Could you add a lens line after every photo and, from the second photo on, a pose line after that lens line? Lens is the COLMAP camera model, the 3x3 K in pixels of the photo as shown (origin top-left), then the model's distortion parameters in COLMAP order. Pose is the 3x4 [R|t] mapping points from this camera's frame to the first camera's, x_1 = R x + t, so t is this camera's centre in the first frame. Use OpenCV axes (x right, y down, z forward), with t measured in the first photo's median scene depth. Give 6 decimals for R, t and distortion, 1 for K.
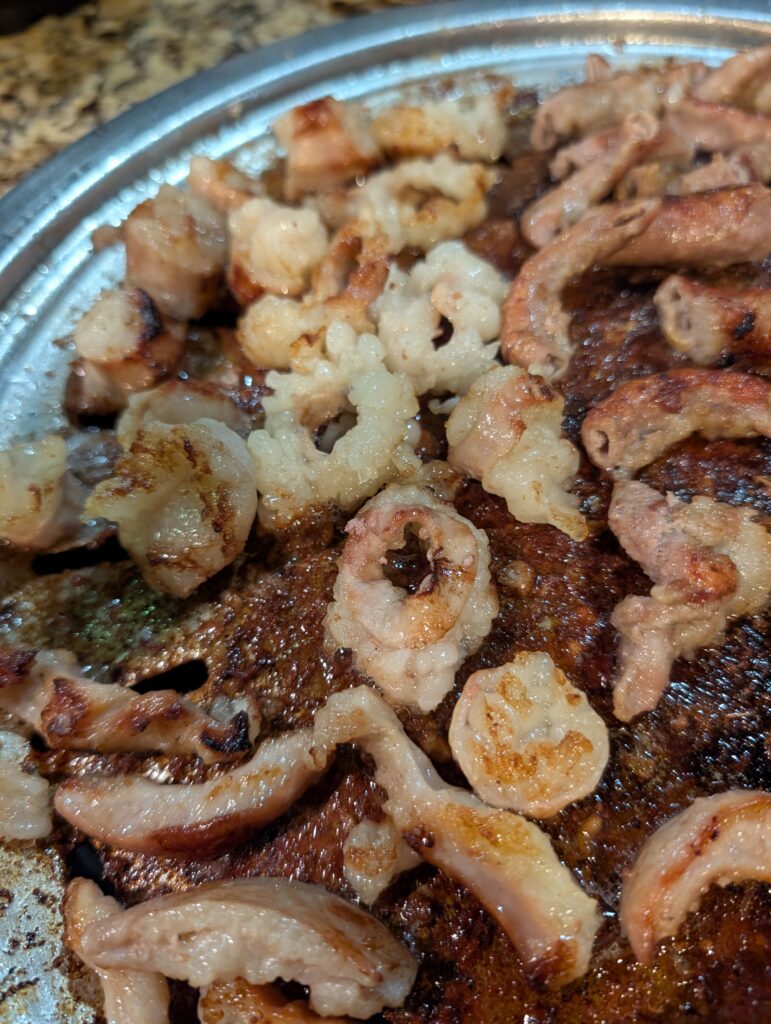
lens RADIAL K [[719.4, 0, 385.5], [0, 719.4, 512.0], [0, 0, 1]] dist [-0.033806, 0.002039]
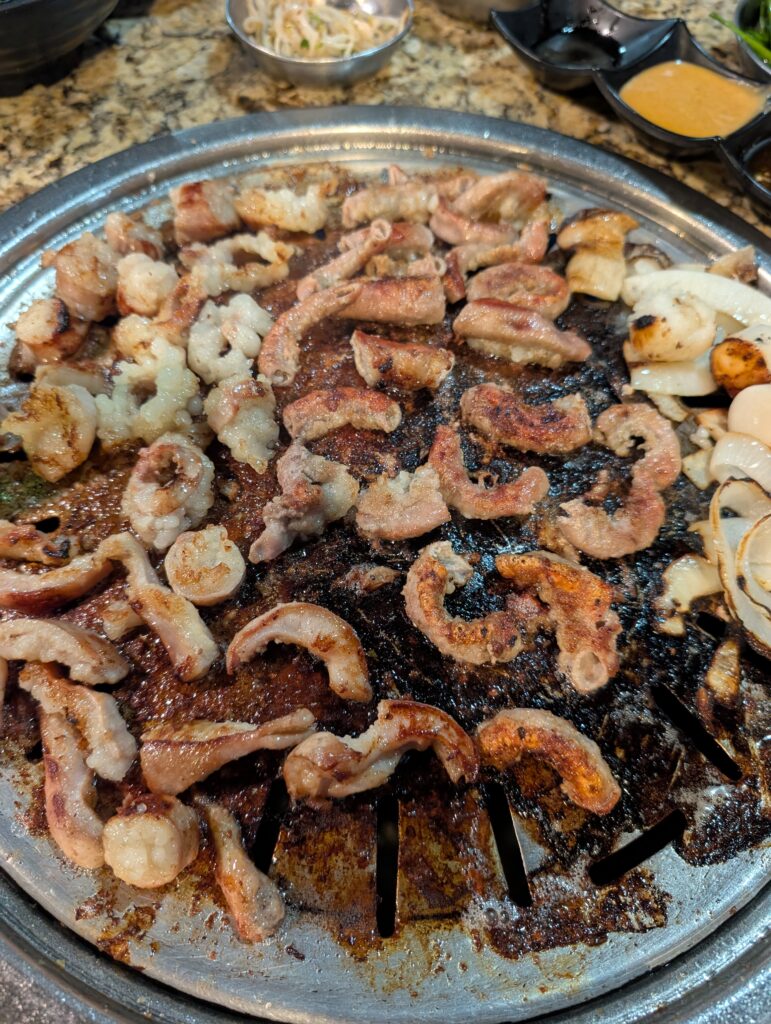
lens RADIAL K [[711.4, 0, 385.5], [0, 711.4, 512.0], [0, 0, 1]] dist [-0.004243, -0.000440]
pose [[0.993265, 0.115045, -0.013782, 0.542467], [-0.114572, 0.992922, 0.031289, 0.039145], [0.017284, -0.029499, 0.999415, -0.718477]]
